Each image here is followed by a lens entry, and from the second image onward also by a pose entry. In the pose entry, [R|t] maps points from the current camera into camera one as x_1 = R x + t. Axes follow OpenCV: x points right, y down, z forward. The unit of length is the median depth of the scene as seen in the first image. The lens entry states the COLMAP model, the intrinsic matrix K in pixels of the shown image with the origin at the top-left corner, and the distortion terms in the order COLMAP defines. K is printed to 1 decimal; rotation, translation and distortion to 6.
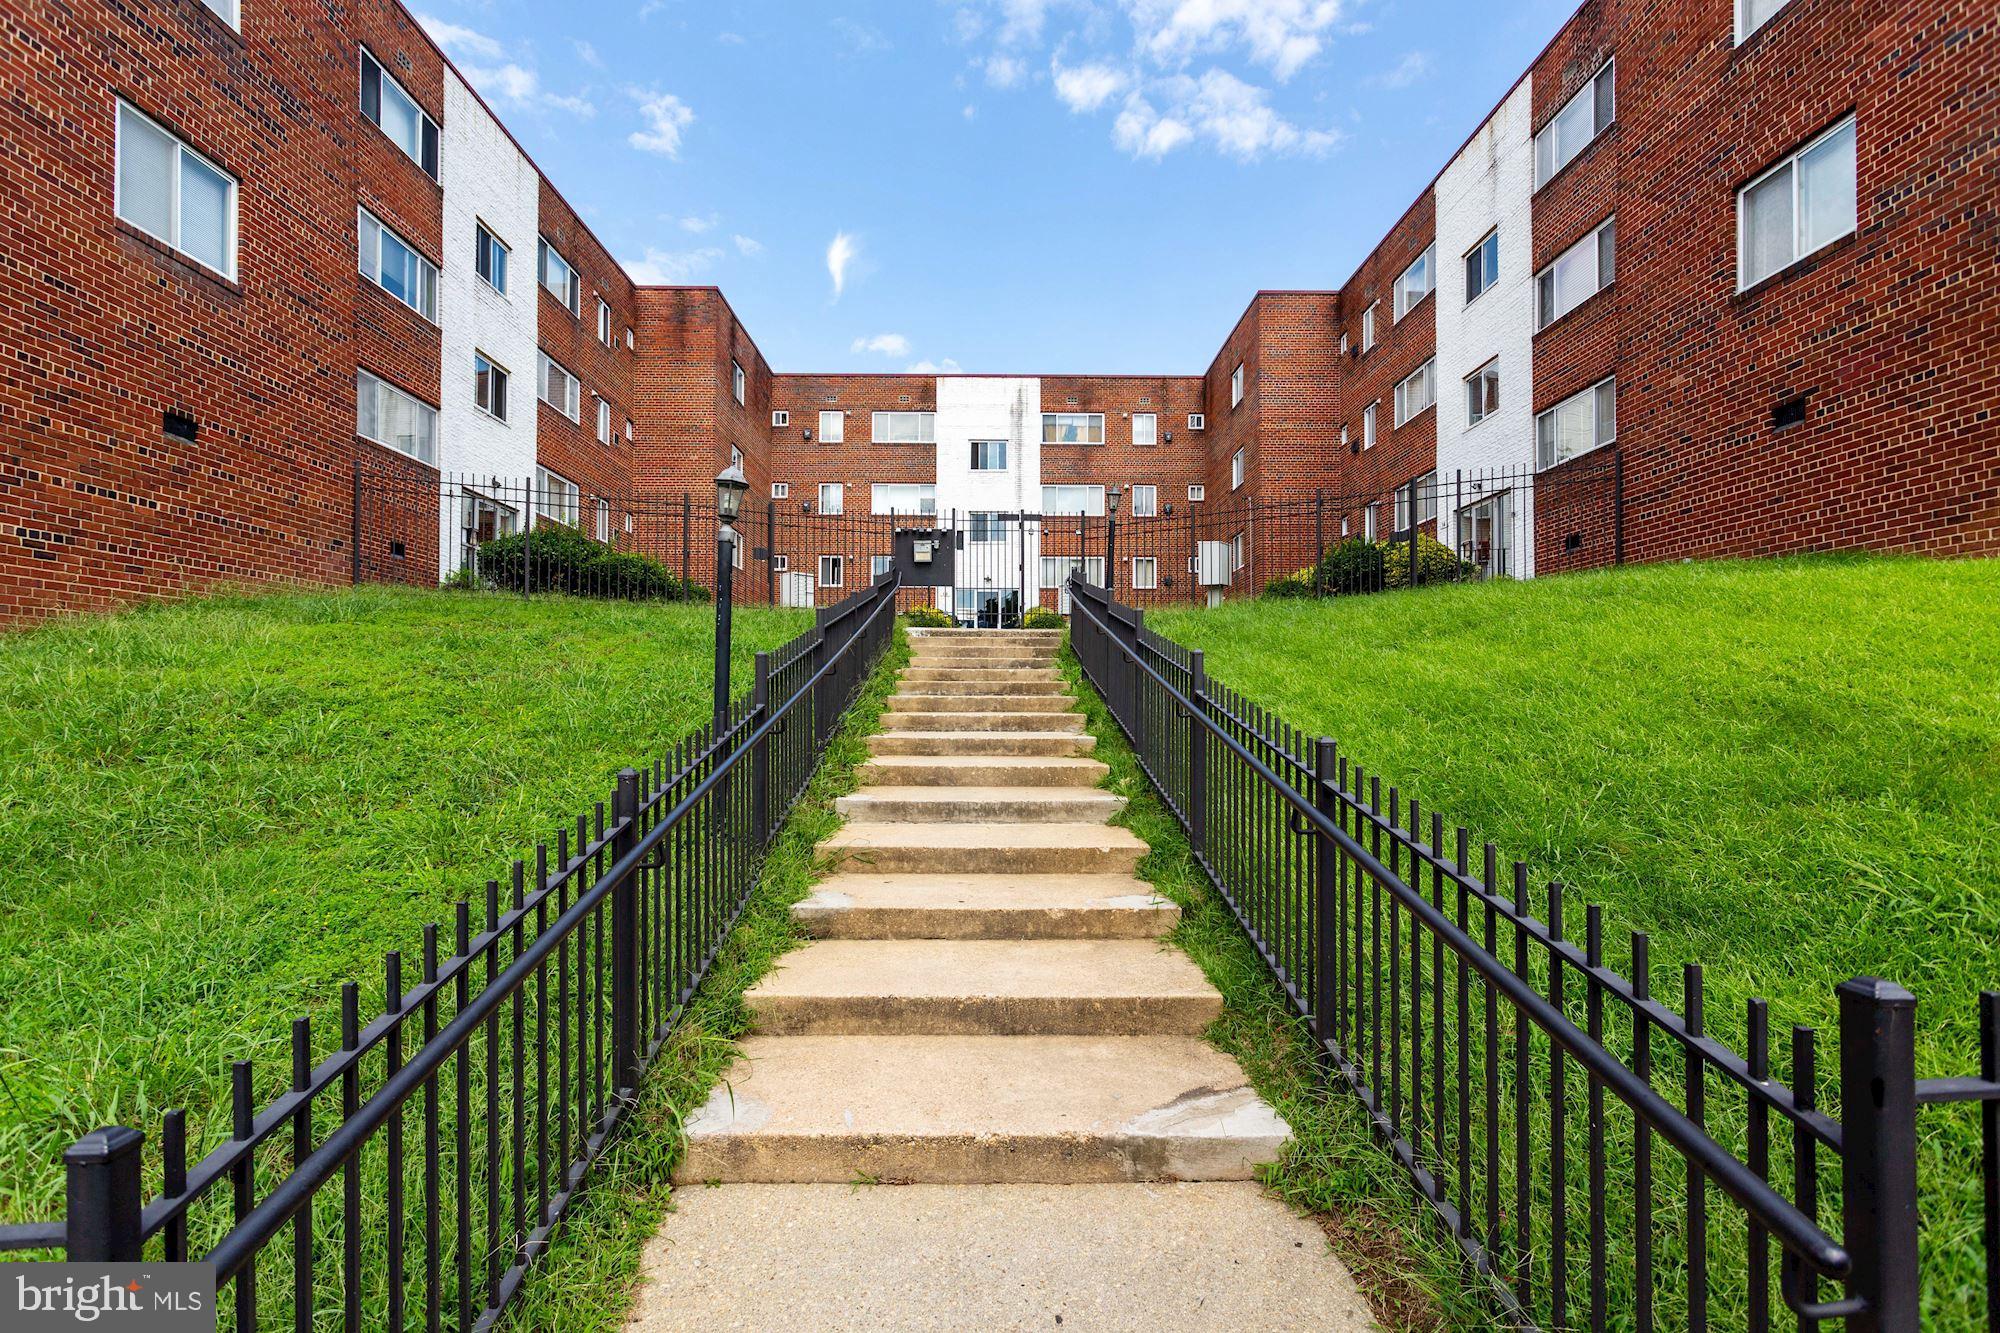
lens RADIAL K [[984.3, 0, 987.6], [0, 984.3, 651.7], [0, 0, 1]] dist [-0.055079, 0.039789]
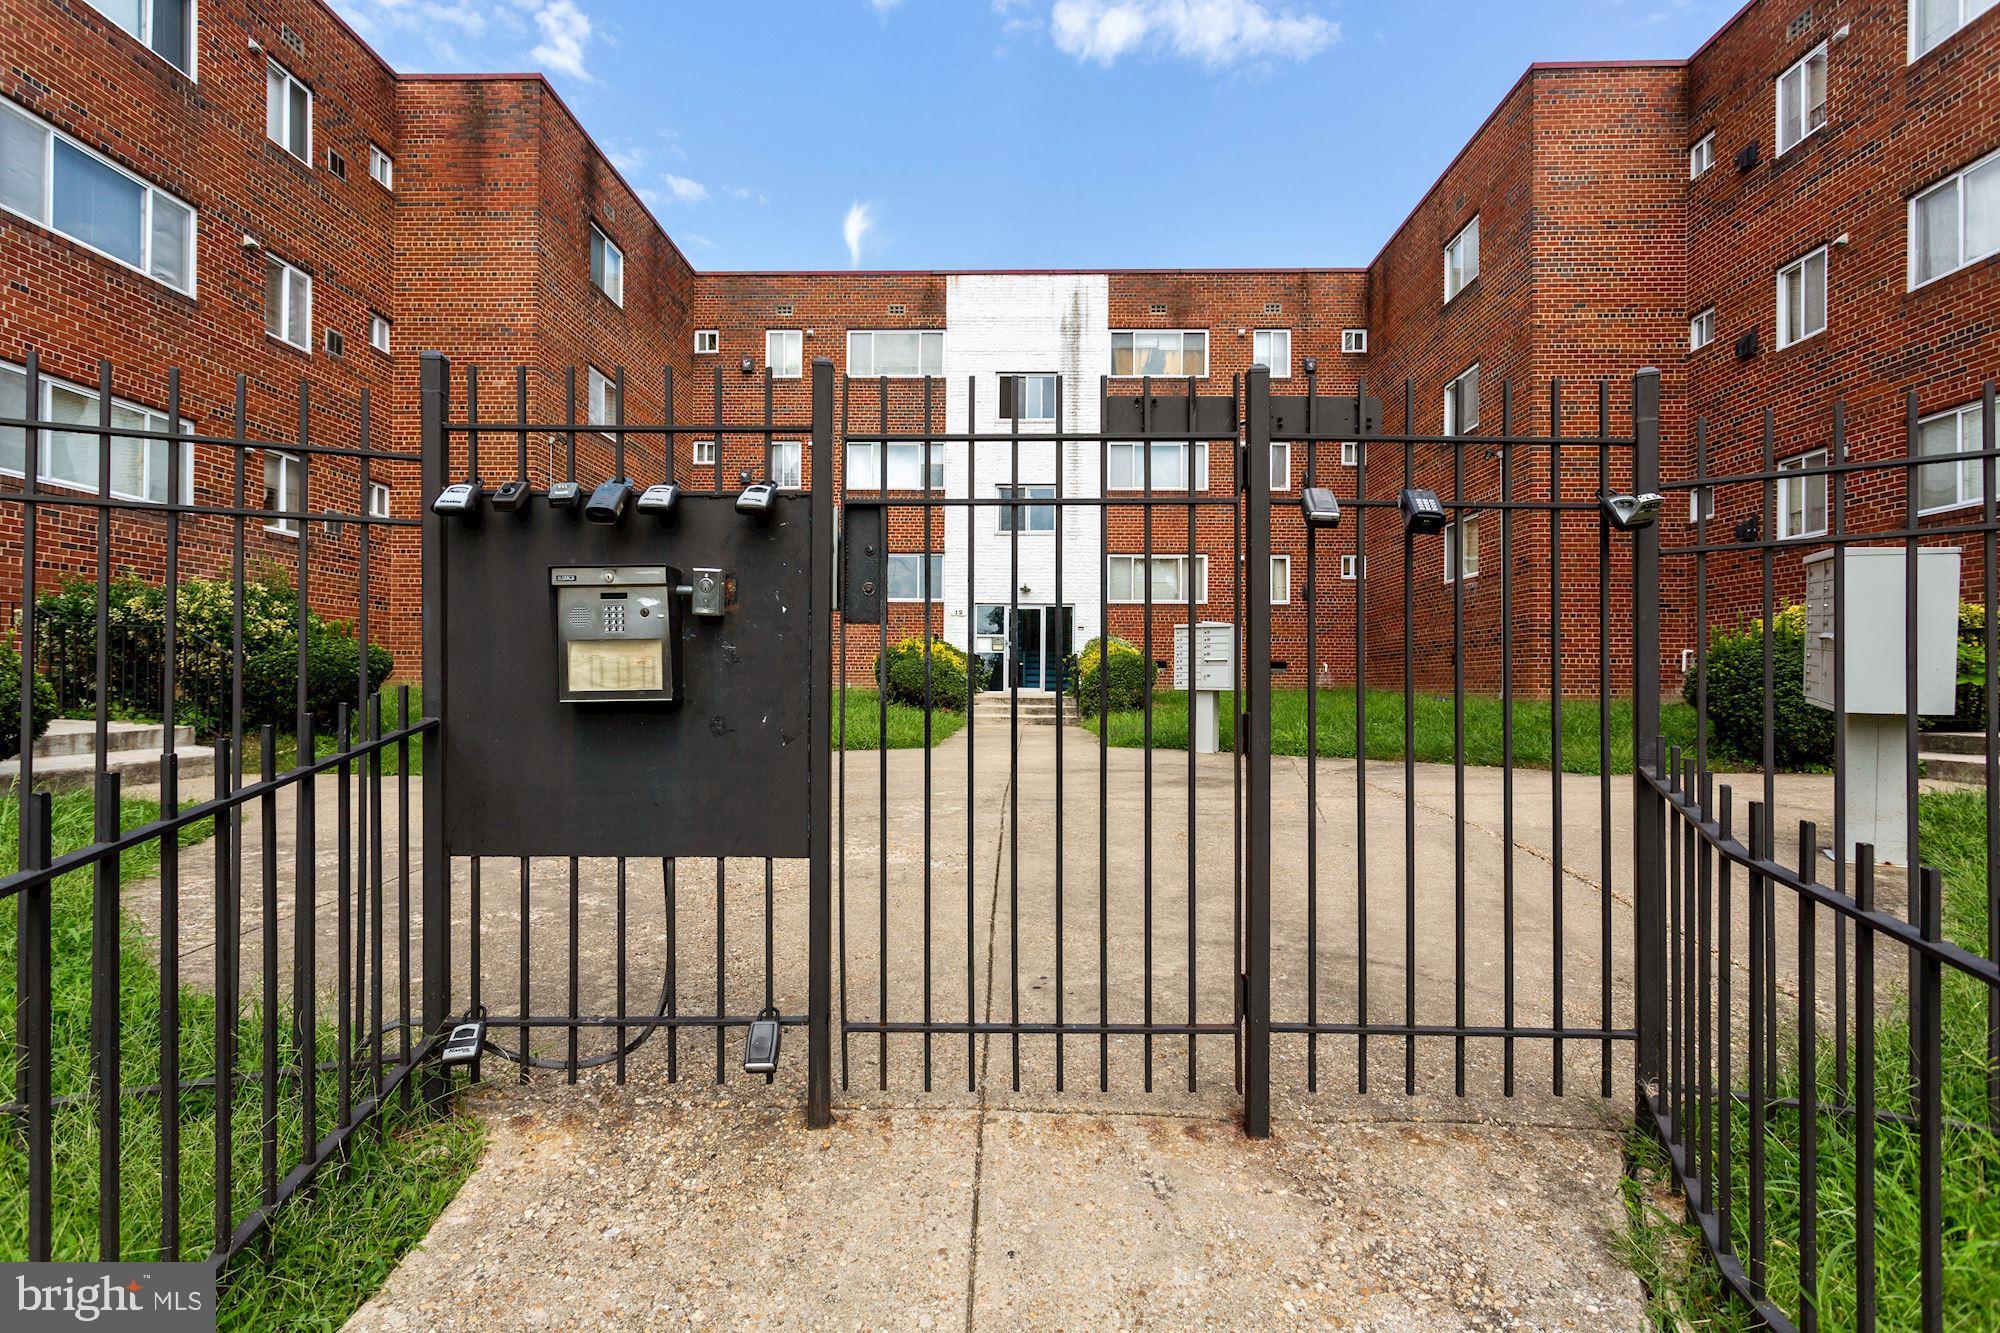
lens RADIAL K [[984.3, 0, 987.6], [0, 984.3, 651.7], [0, 0, 1]] dist [-0.055079, 0.039789]
pose [[0.999364, 0.002864, -0.035545, -0.001567], [-0.002320, 0.999880, 0.015337, -0.042985], [0.035585, -0.015245, 0.999250, 0.358568]]
